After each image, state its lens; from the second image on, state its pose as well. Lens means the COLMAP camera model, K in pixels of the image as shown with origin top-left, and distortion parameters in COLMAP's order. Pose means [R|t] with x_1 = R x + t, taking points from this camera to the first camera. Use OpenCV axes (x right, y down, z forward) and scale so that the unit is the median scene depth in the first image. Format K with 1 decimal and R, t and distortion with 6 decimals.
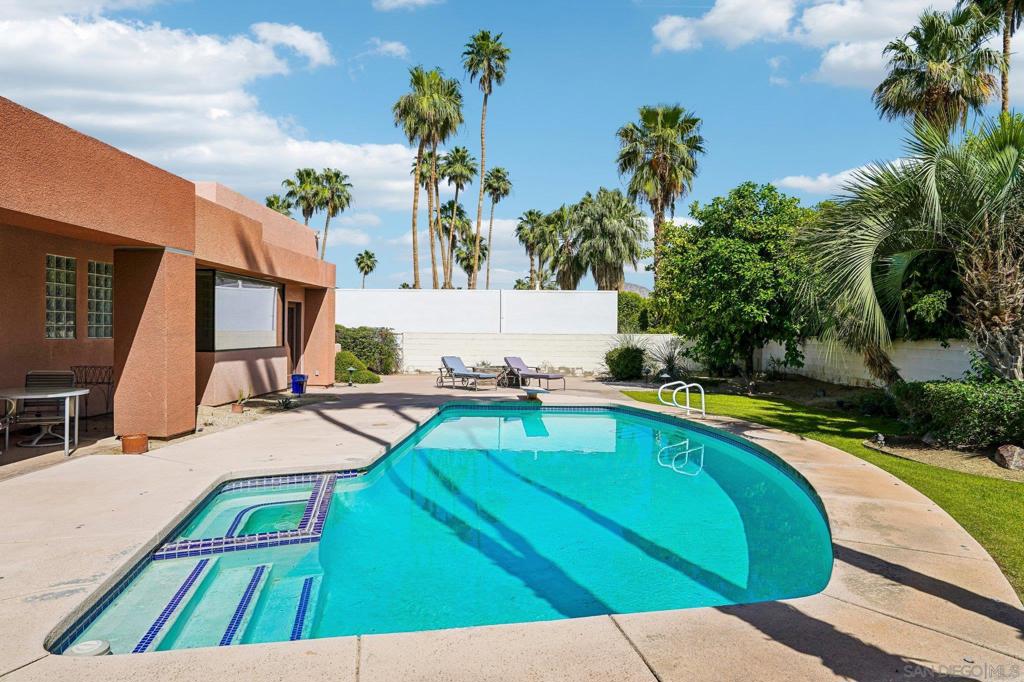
lens RADIAL K [[632.1, 0, 511.7], [0, 632.1, 329.6], [0, 0, 1]] dist [-0.007654, -0.001812]
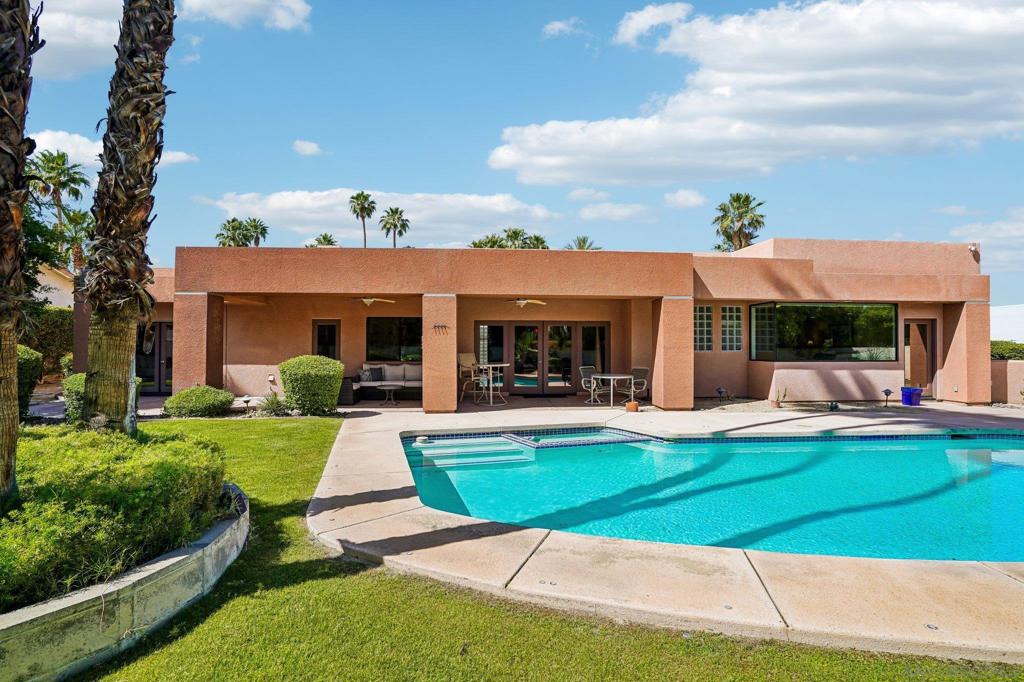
lens RADIAL K [[481.1, 0, 525.9], [0, 481.1, 337.3], [0, 0, 1]] dist [-0.002994, 0.000093]
pose [[0.102758, -0.023539, -0.994428, 0.361213], [0.001473, 0.999722, -0.023512, 0.004036], [0.994705, 0.000951, 0.102764, 0.234391]]
